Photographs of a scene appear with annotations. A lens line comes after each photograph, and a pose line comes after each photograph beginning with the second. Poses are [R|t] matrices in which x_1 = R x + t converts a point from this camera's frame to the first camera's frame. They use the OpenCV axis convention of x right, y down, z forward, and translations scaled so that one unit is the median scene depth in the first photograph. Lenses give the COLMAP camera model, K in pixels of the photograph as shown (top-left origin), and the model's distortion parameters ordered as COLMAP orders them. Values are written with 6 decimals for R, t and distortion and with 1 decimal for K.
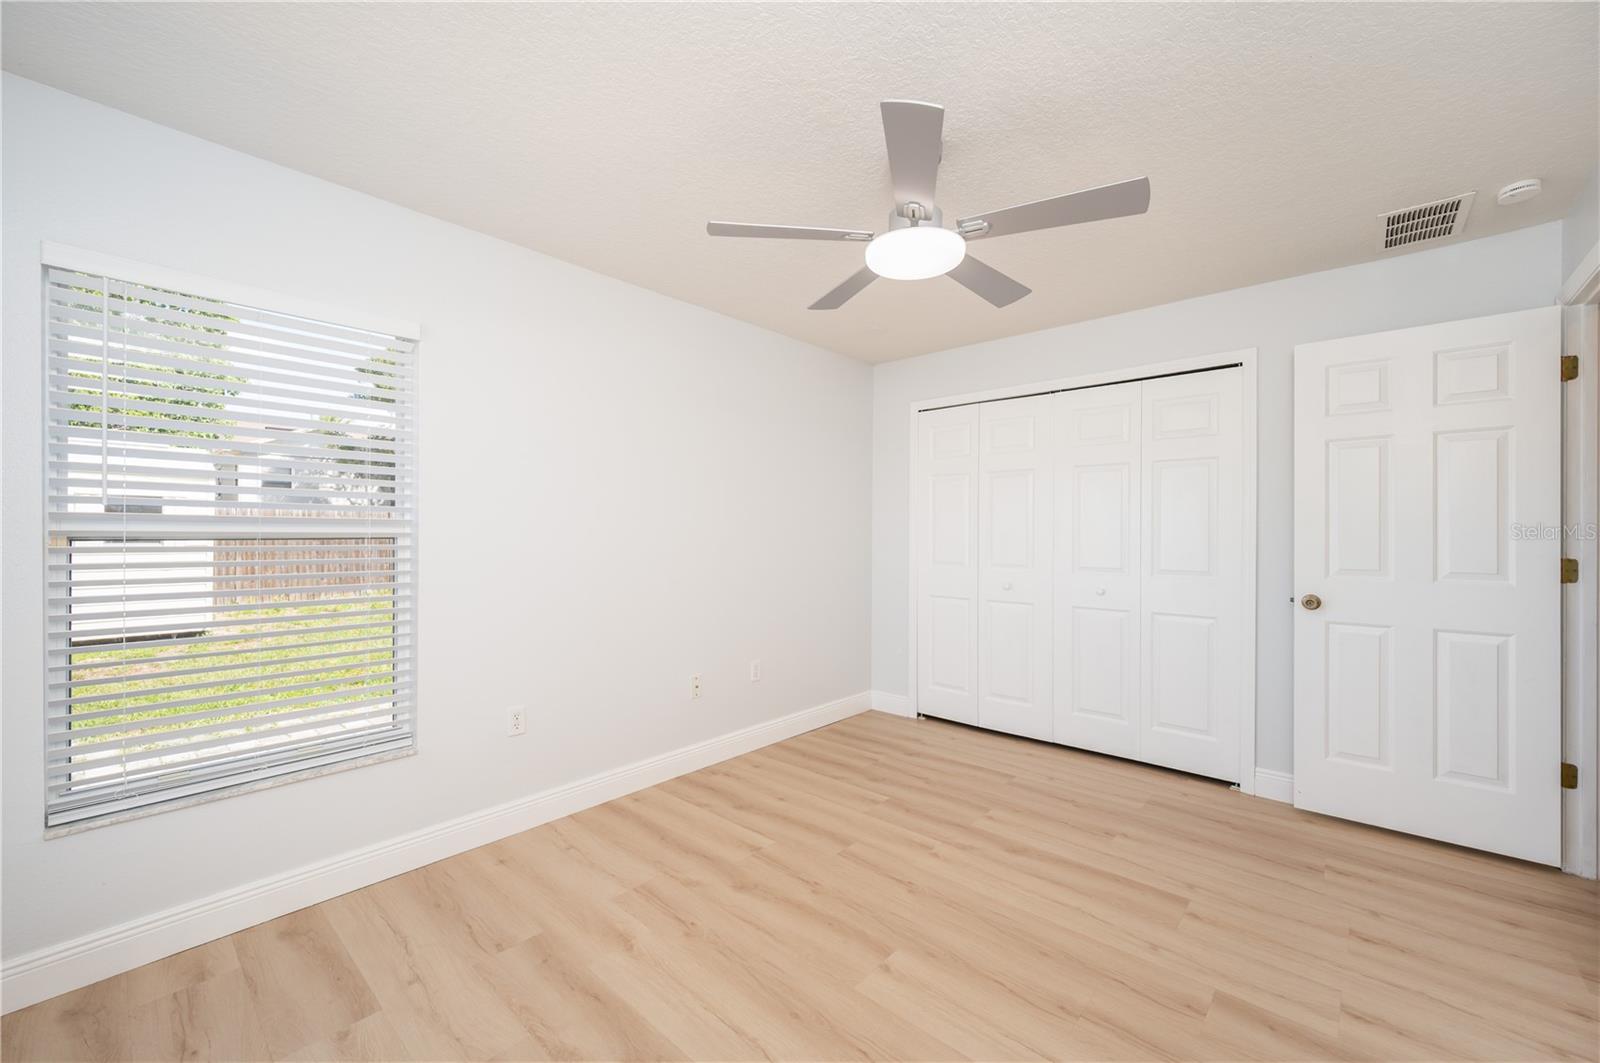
lens RADIAL K [[630.2, 0, 797.4], [0, 630.2, 533.7], [0, 0, 1]] dist [0.000117, -0.000361]
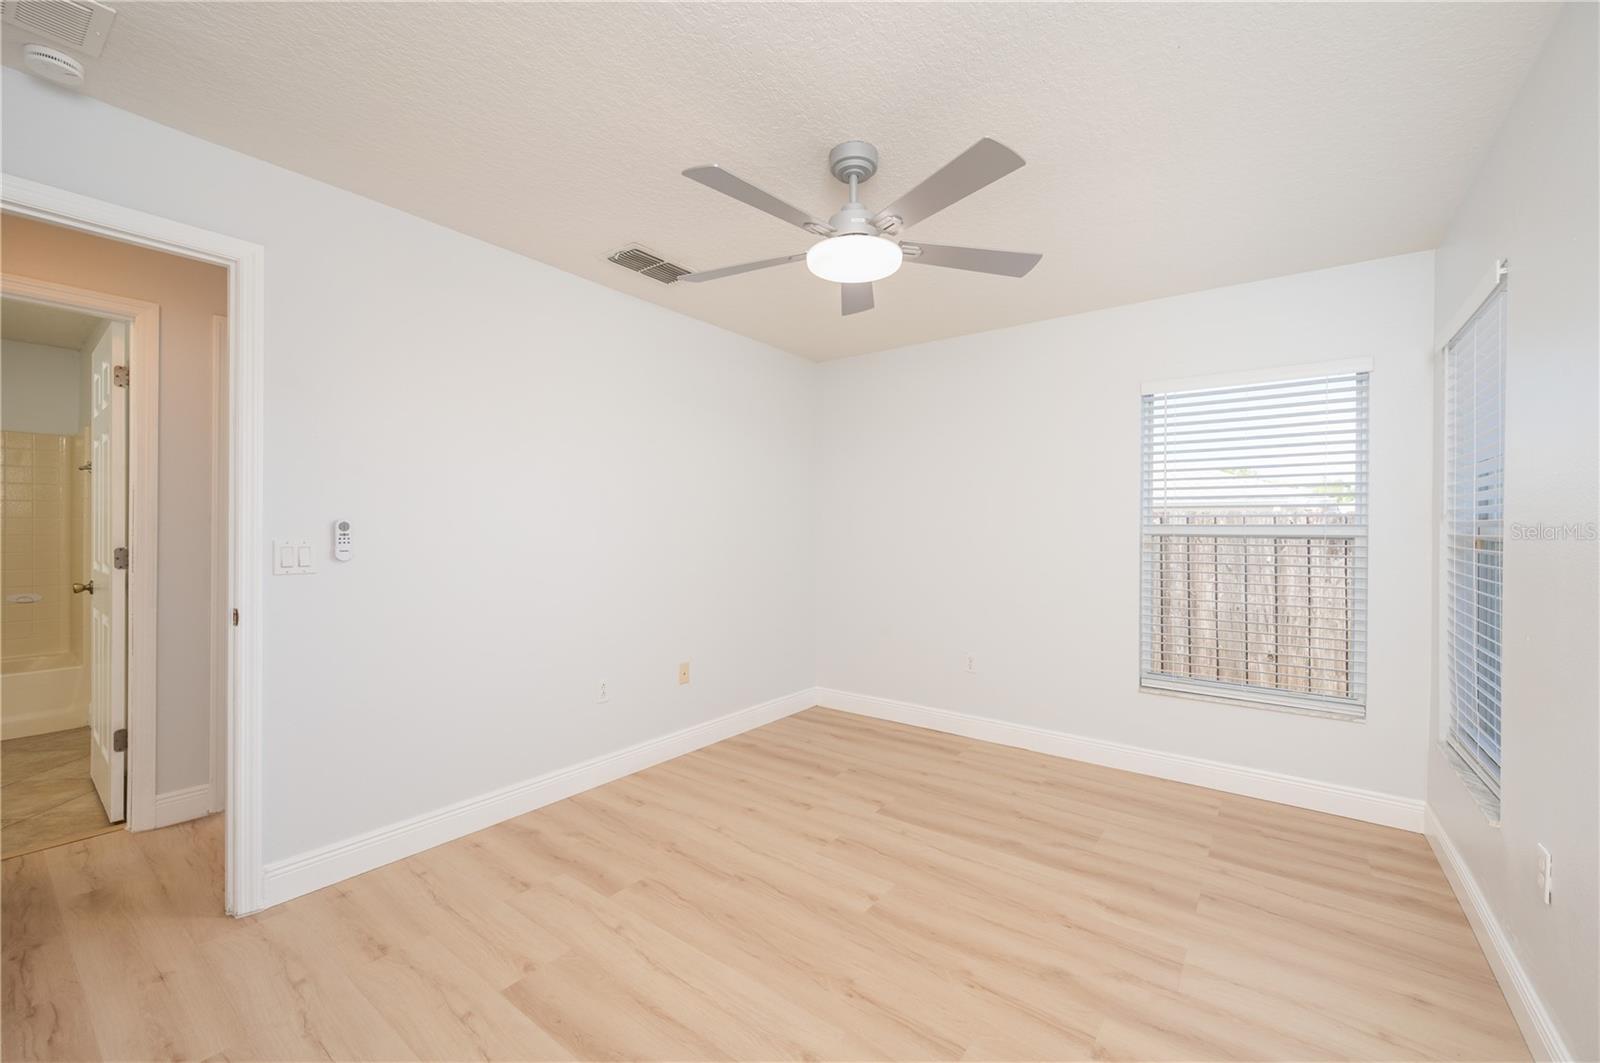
lens RADIAL K [[630.2, 0, 803.1], [0, 630.2, 527.8], [0, 0, 1]] dist [0.000117, -0.000361]
pose [[-0.996374, -0.009580, -0.084535, 0.341721], [-0.009064, 0.999938, -0.006479, 0.002483], [0.084592, -0.005689, -0.996399, 1.967067]]
